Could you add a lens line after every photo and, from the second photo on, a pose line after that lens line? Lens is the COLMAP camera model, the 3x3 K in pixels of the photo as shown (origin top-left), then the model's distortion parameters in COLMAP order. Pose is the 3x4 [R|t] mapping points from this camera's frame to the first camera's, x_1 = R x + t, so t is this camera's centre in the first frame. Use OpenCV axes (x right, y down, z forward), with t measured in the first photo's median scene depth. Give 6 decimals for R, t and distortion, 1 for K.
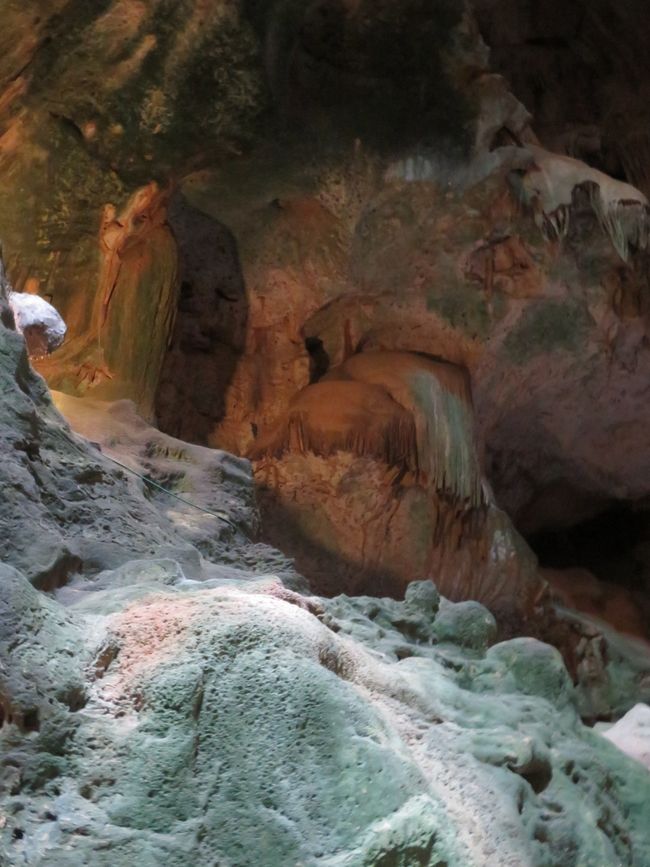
lens RADIAL K [[729.0, 0, 325.0], [0, 729.0, 433.5], [0, 0, 1]] dist [-0.003476, -0.001660]
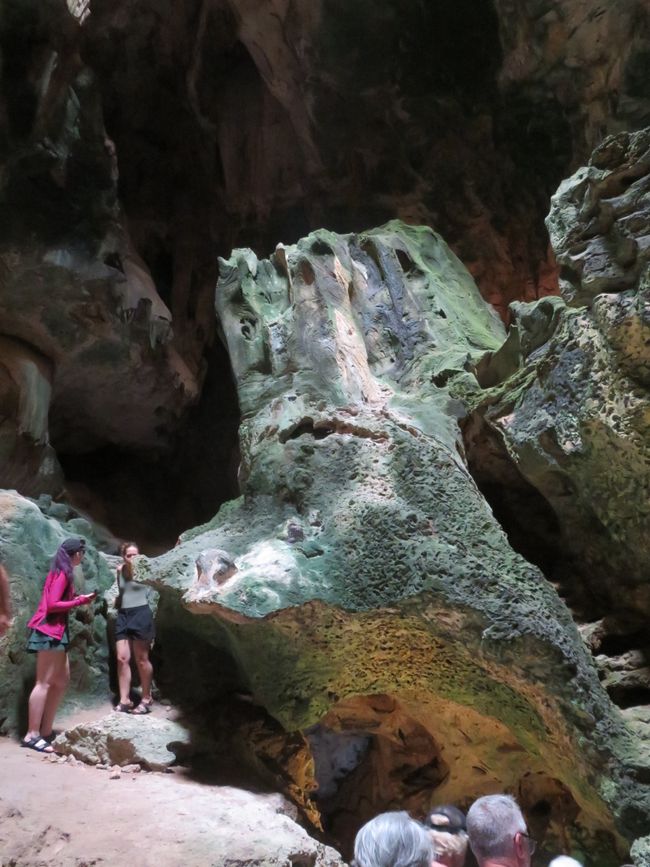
lens RADIAL K [[729.0, 0, 325.0], [0, 729.0, 433.5], [0, 0, 1]] dist [-0.003476, -0.001660]
pose [[0.755020, 0.205761, 0.622580, -0.392991], [-0.295182, 0.954495, 0.042517, -0.211727], [-0.585501, -0.215875, 0.781400, -0.820866]]
